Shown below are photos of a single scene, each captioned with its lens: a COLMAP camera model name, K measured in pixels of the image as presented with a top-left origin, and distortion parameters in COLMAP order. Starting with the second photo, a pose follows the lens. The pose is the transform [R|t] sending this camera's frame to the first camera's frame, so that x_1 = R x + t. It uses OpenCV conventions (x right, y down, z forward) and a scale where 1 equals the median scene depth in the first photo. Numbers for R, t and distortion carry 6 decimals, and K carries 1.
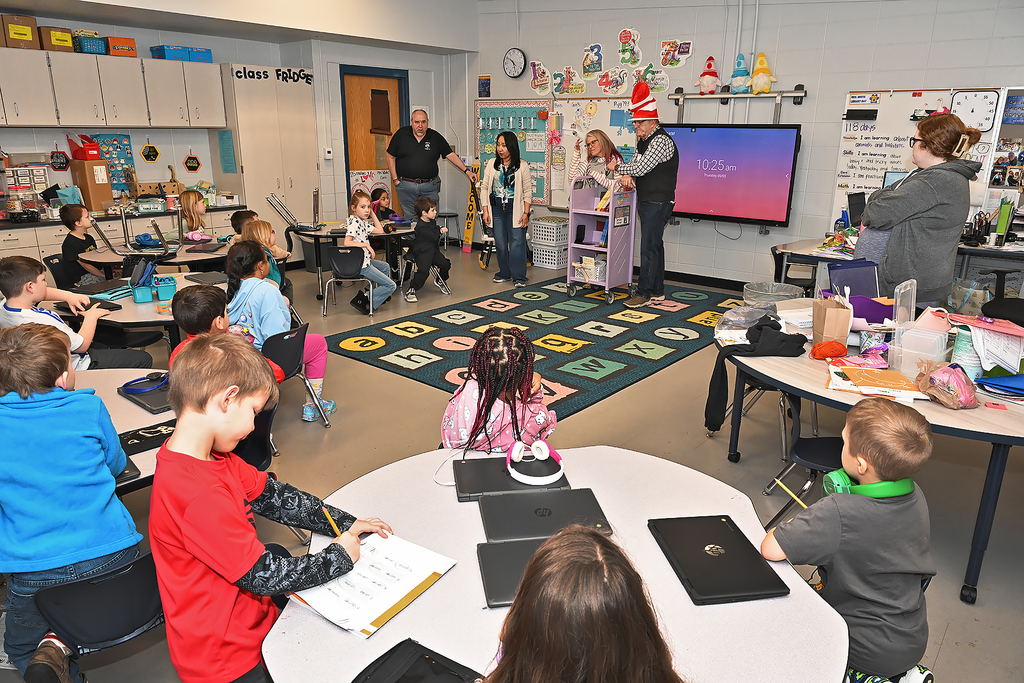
lens RADIAL K [[704.2, 0, 512.0], [0, 704.2, 341.5], [0, 0, 1]] dist [0.005142, 0.001600]
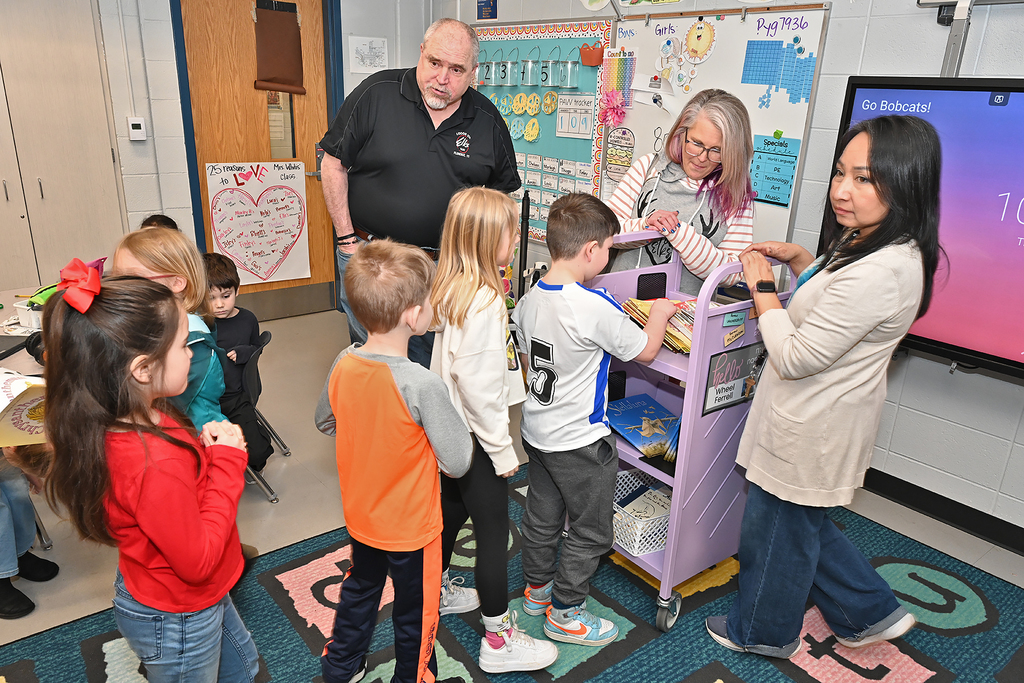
lens RADIAL K [[740.9, 0, 509.8], [0, 740.9, 360.7], [0, 0, 1]] dist [-0.008234, -0.000721]
pose [[0.980919, 0.087438, -0.173647, 0.095176], [-0.078017, 0.995122, 0.060375, -0.162350], [0.178079, -0.045675, 0.982956, 0.551153]]
